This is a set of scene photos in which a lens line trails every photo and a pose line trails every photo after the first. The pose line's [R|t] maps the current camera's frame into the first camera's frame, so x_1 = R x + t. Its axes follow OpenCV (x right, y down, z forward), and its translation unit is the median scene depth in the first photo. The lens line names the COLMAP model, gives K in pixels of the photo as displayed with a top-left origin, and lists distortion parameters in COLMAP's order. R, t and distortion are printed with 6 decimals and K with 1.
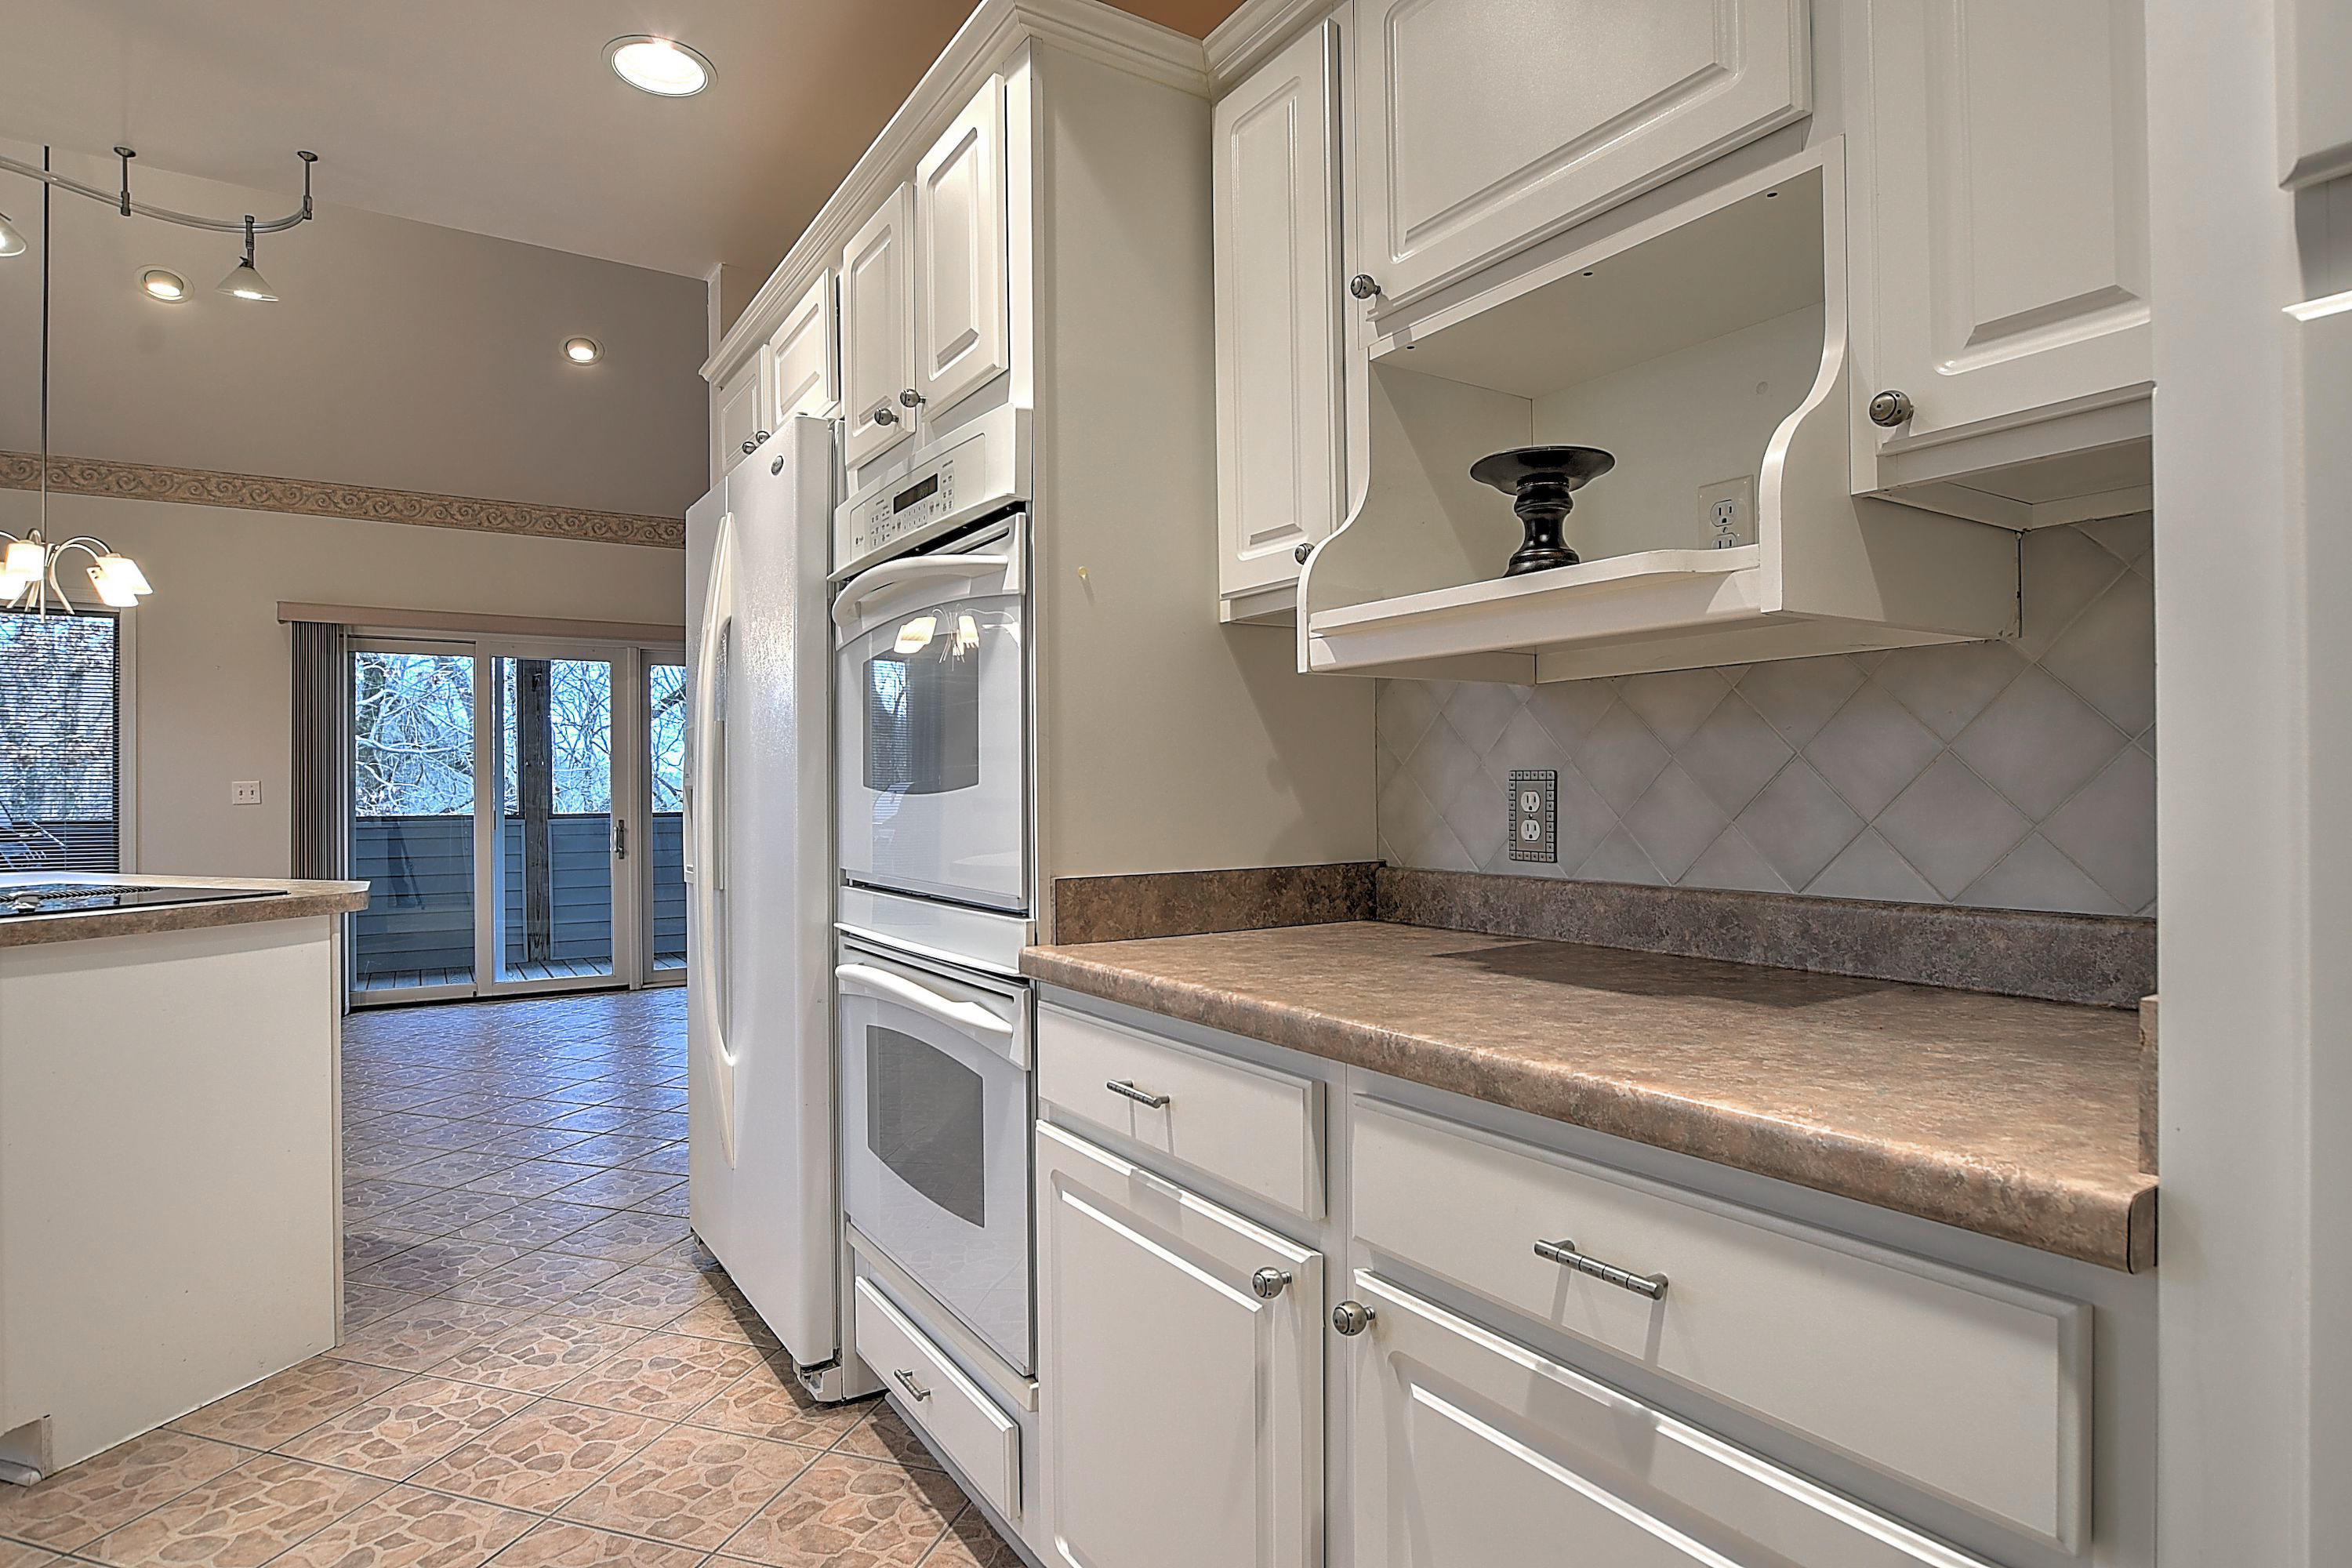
lens RADIAL K [[1247.6, 0, 1176.3], [0, 1247.6, 788.5], [0, 0, 1]] dist [-0.015082, 0.005429]
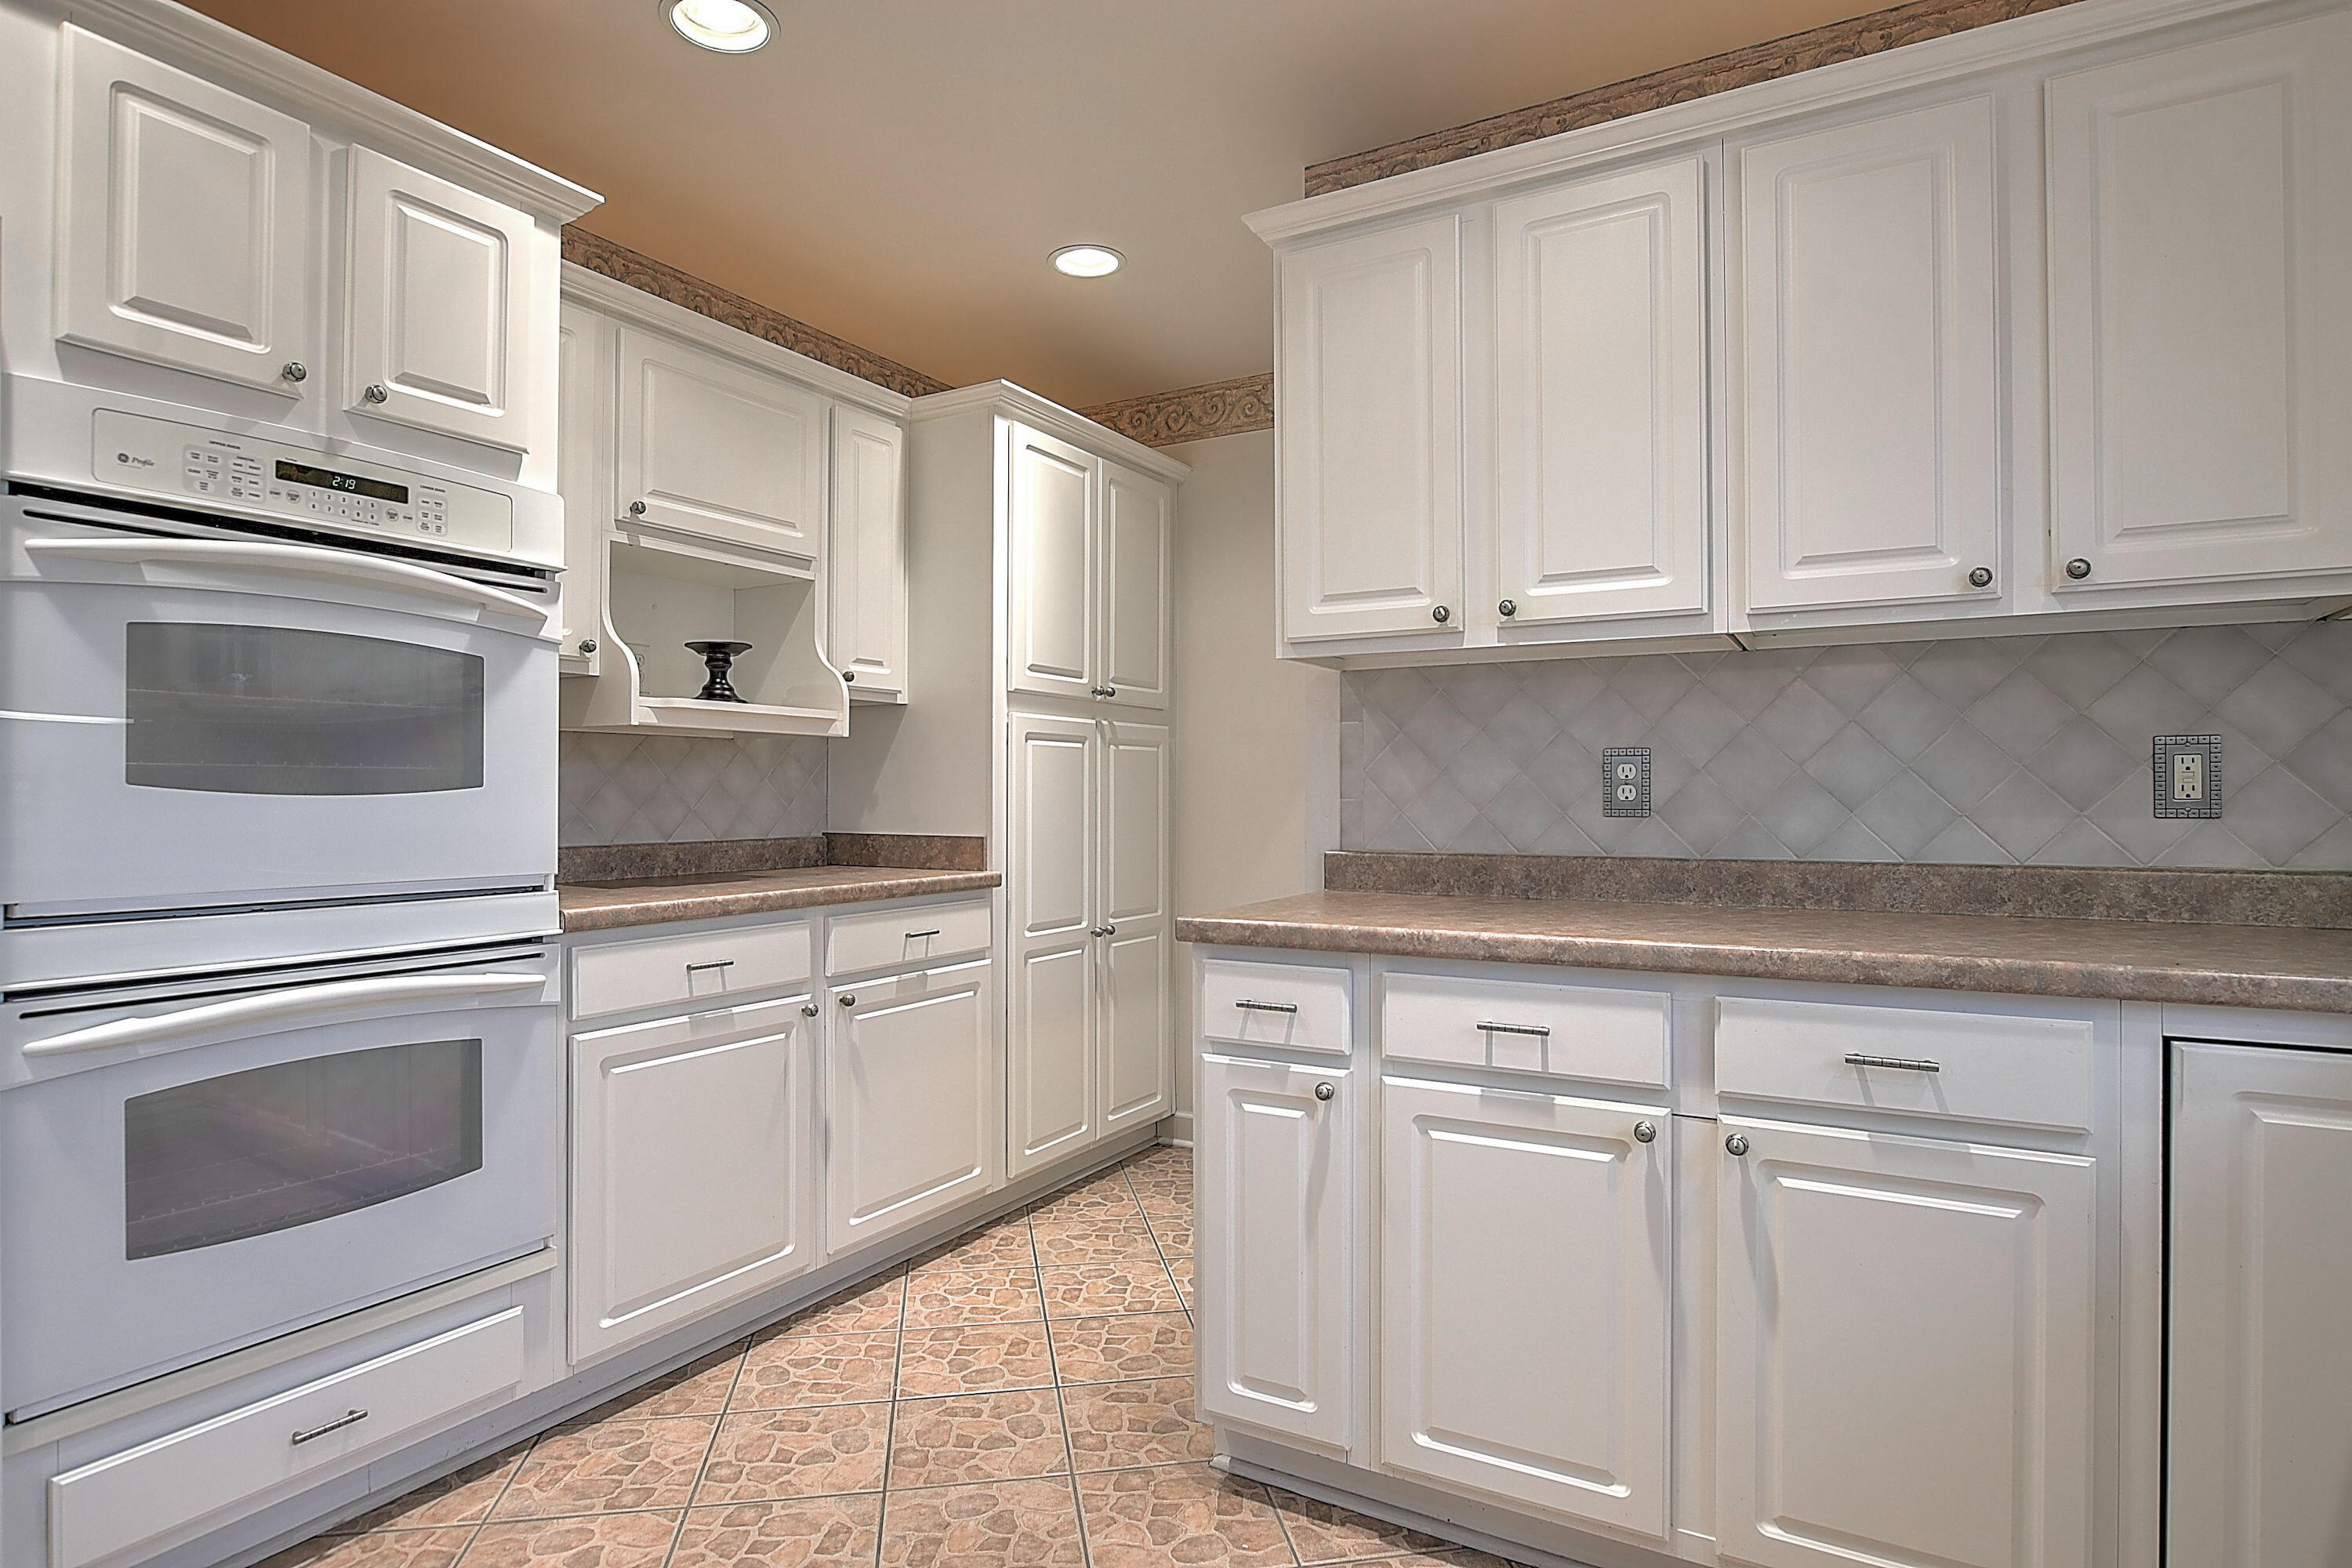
lens RADIAL K [[1247.6, 0, 1174.5], [0, 1247.6, 795.8], [0, 0, 1]] dist [-0.015082, 0.005429]
pose [[-0.457563, 0.003595, 0.889170, -1.788597], [-0.005297, 0.999963, -0.006768, 0.011374], [-0.889162, -0.007807, -0.457527, 1.148293]]
